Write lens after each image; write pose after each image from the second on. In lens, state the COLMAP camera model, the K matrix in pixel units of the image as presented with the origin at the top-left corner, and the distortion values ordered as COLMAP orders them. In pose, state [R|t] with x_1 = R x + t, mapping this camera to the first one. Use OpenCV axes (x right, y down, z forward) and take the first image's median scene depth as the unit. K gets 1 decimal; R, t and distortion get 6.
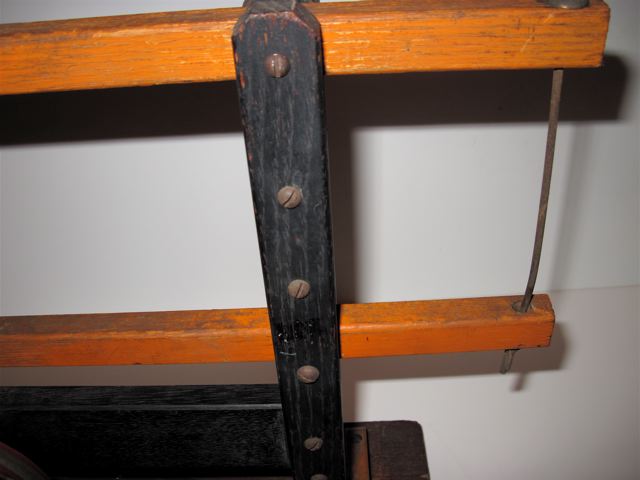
lens RADIAL K [[683.4, 0, 320.0], [0, 683.4, 240.0], [0, 0, 1]] dist [-0.219720, 0.238412]
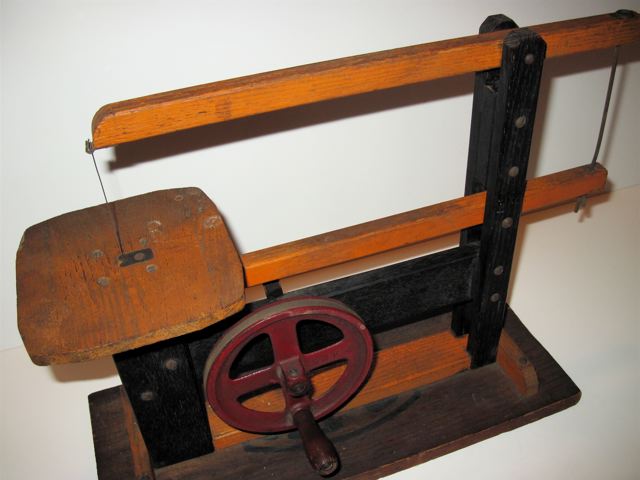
lens RADIAL K [[683.4, 0, 320.0], [0, 683.4, 240.0], [0, 0, 1]] dist [-0.219720, 0.238412]
pose [[0.942581, -0.202643, 0.265475, -1.071113], [0.197657, 0.979207, 0.045658, 0.063657], [-0.269208, 0.009437, 0.963036, -0.676093]]
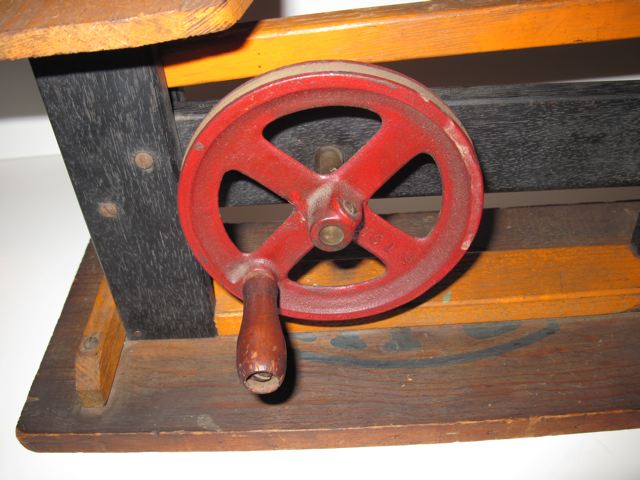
lens RADIAL K [[683.4, 0, 320.0], [0, 683.4, 240.0], [0, 0, 1]] dist [-0.219720, 0.238412]
pose [[0.999884, -0.014537, -0.004601, -0.730488], [0.014789, 0.998041, 0.060784, 0.475813], [0.003708, -0.060845, 0.998140, 0.078862]]
